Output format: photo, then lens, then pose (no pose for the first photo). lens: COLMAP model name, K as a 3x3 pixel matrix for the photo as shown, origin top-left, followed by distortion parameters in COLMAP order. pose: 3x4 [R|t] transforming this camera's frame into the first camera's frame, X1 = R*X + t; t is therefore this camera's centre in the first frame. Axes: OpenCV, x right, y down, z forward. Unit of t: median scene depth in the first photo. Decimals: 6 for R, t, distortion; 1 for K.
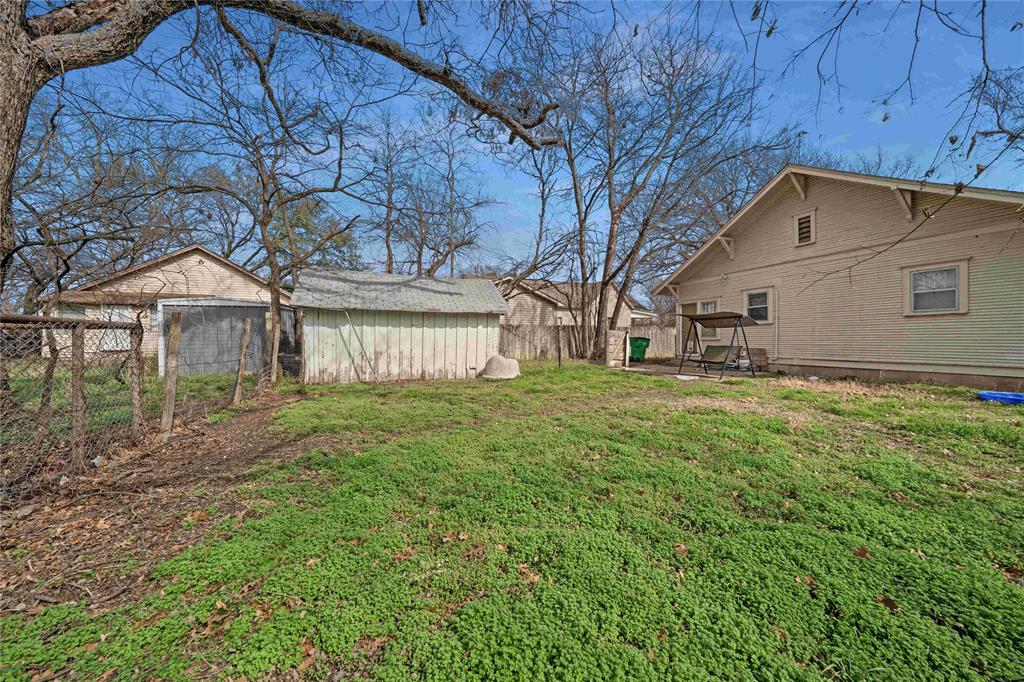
lens RADIAL K [[359.0, 0, 511.1], [0, 359.0, 332.2], [0, 0, 1]] dist [-0.004499, 0.000073]
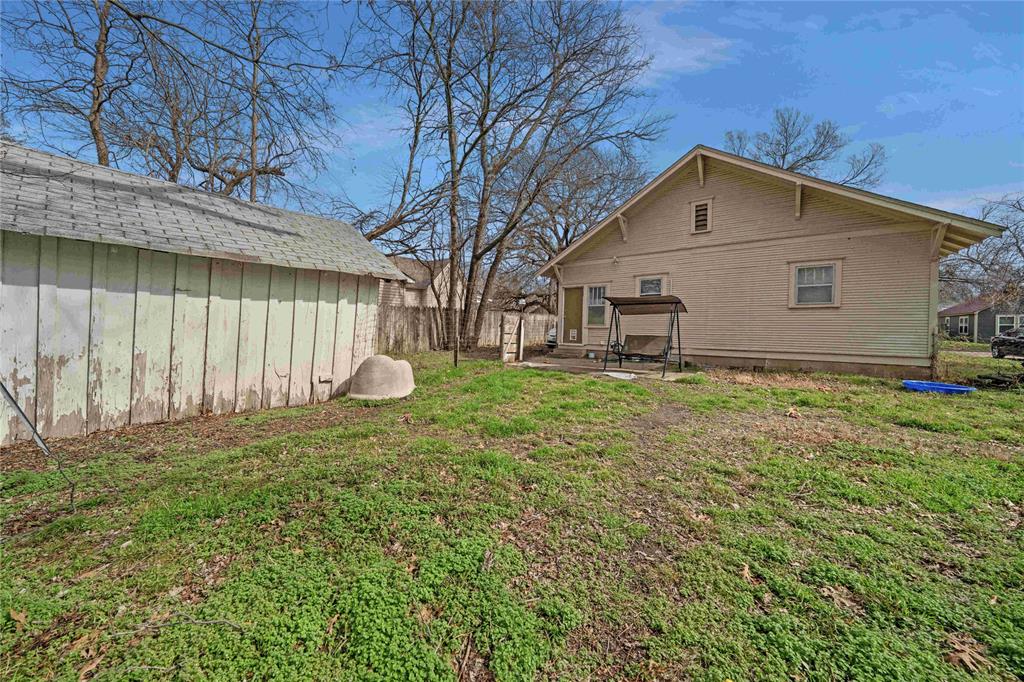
lens RADIAL K [[359.0, 0, 505.1], [0, 359.0, 324.1], [0, 0, 1]] dist [-0.004499, 0.000073]
pose [[0.870100, 0.012936, 0.492705, -0.132164], [-0.021771, 0.999689, 0.012200, 0.006203], [-0.492394, -0.021342, 0.870111, 0.407302]]
